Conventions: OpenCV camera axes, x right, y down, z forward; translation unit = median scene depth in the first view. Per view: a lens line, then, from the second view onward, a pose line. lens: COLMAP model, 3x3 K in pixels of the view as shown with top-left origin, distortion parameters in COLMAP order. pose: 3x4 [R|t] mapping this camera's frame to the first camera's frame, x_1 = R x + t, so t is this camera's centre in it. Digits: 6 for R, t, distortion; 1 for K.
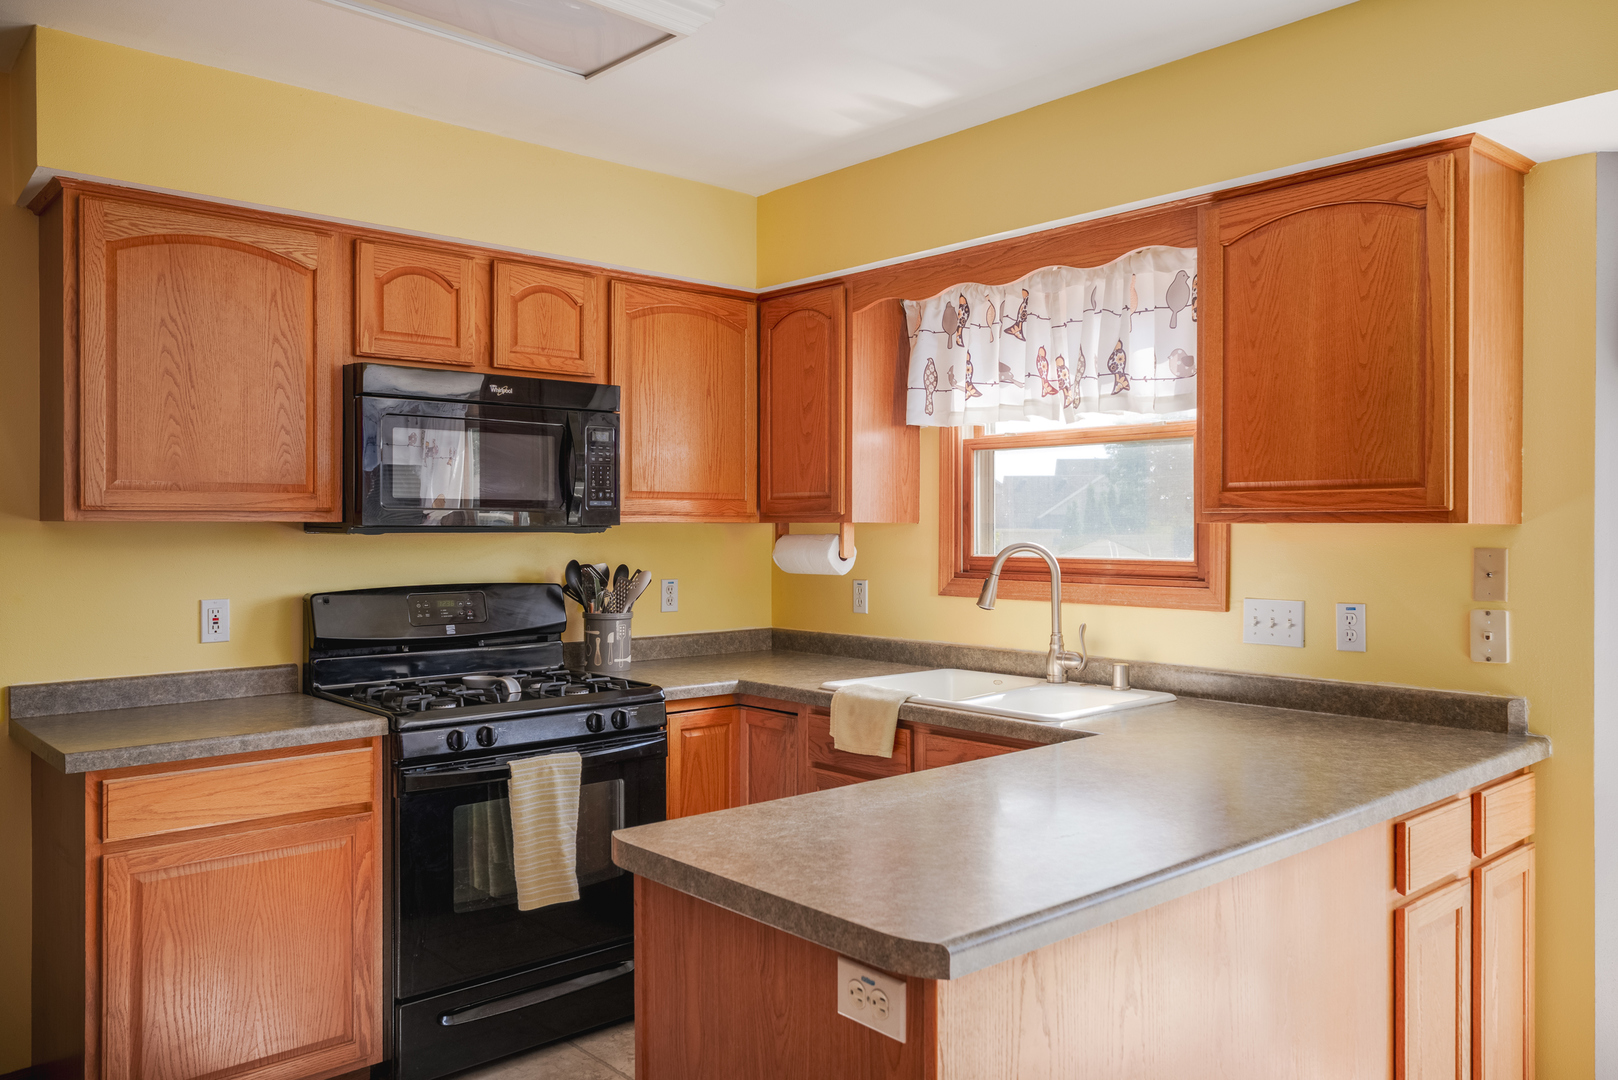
lens RADIAL K [[1210.8, 0, 853.4], [0, 1210.8, 530.8], [0, 0, 1]] dist [-0.002007, 0.000225]
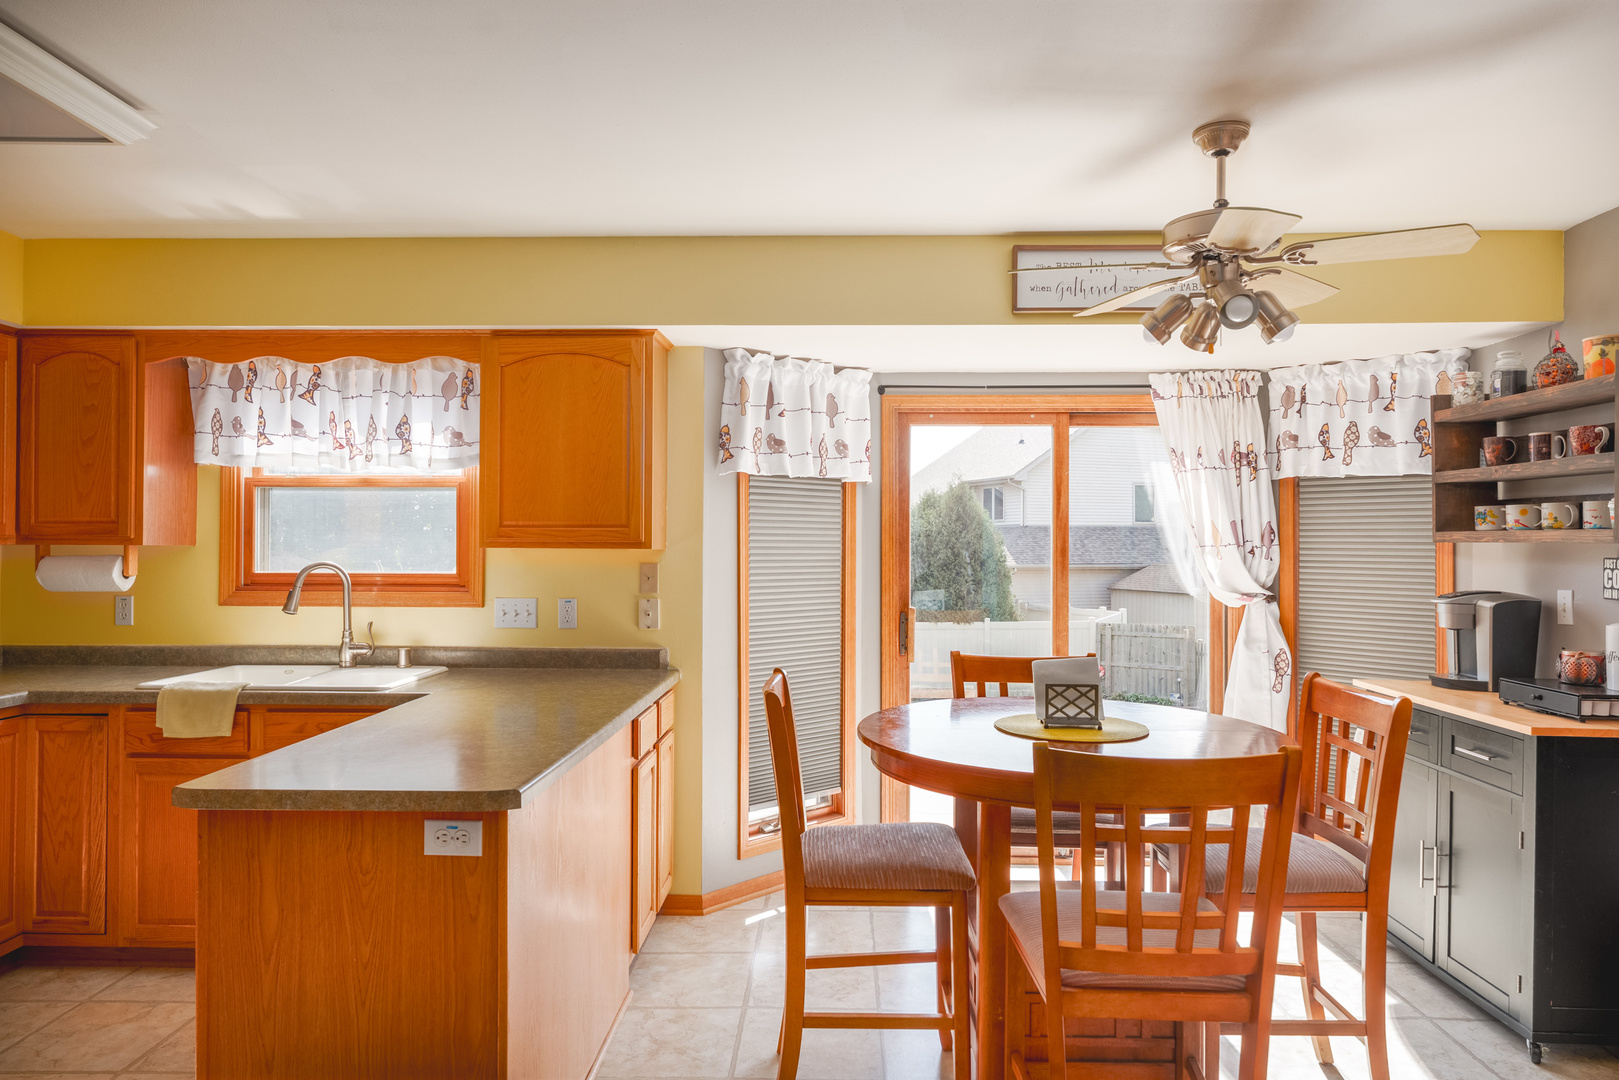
lens RADIAL K [[1011.3, 0, 809.5], [0, 1011.3, 540.0], [0, 0, 1]] dist [0.005794, -0.000465]
pose [[0.700693, 0.007323, 0.713425, -0.278906], [-0.001770, 0.999962, -0.008525, -0.005345], [-0.713461, 0.004711, 0.700679, -0.143040]]
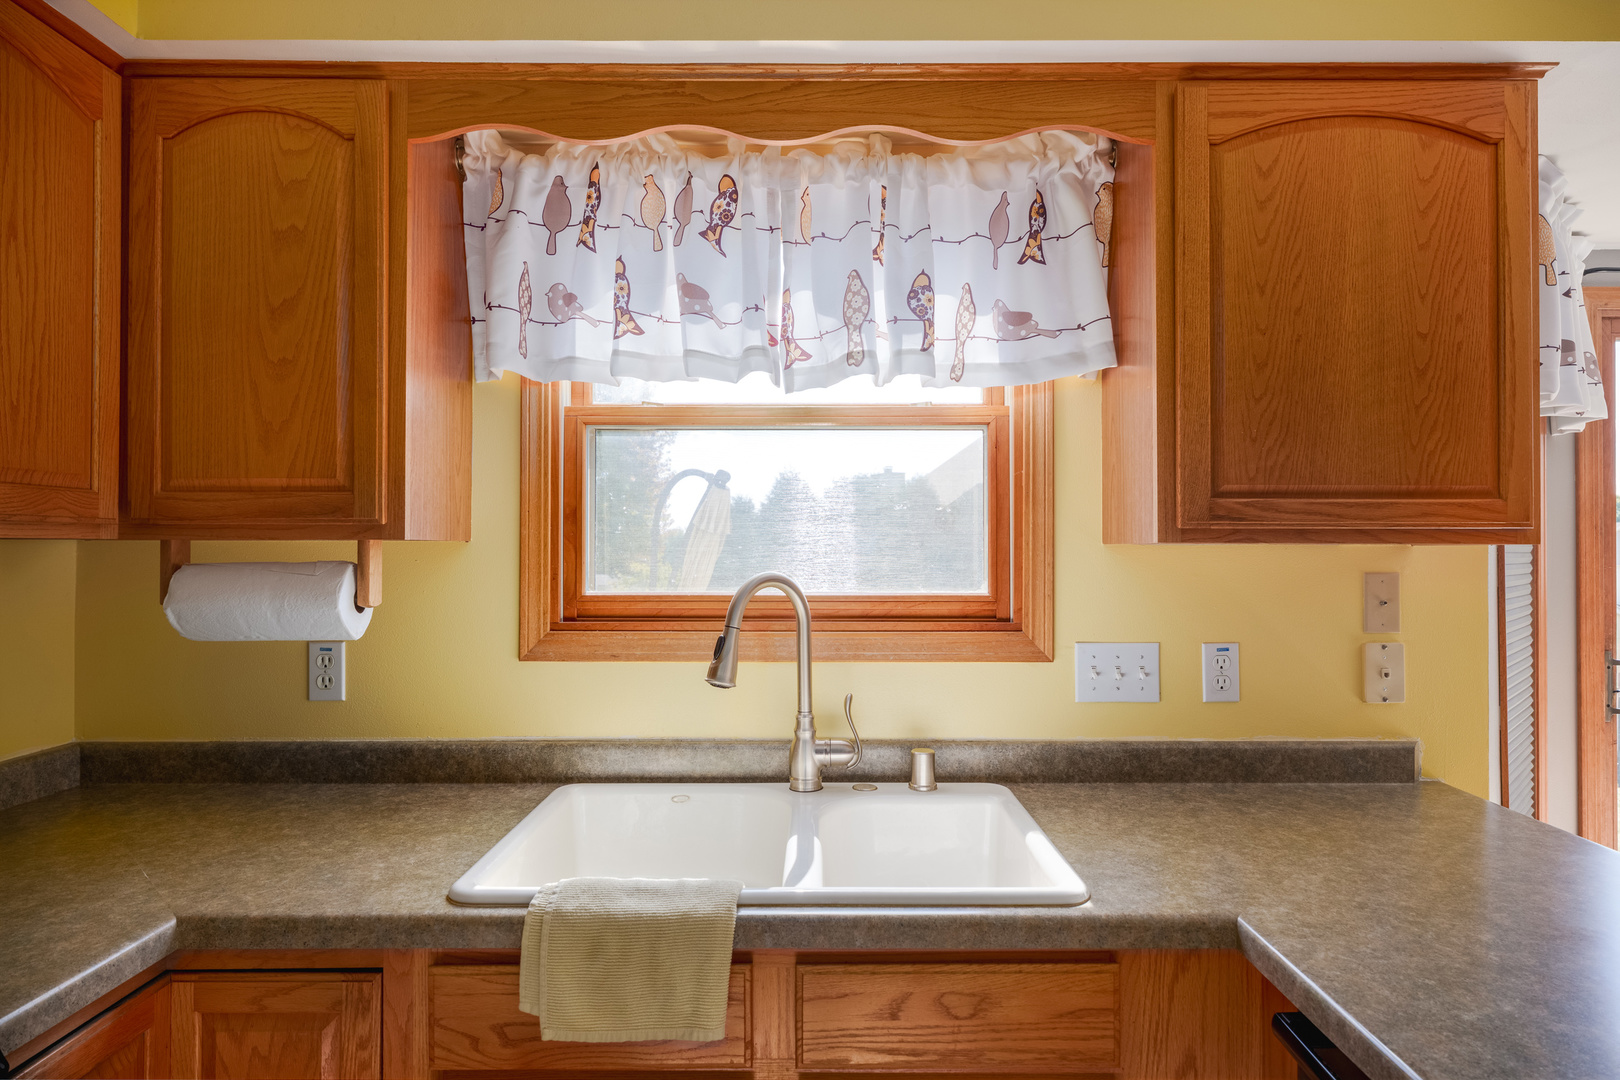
lens RADIAL K [[917.1, 0, 810.0], [0, 917.1, 540.0], [0, 0, 1]] dist [-0.002660, 0.001079]
pose [[0.675297, 0.005152, 0.737528, -0.198988], [0.001792, 0.999961, -0.008626, -0.003516], [-0.737544, 0.007146, 0.675262, 0.690663]]
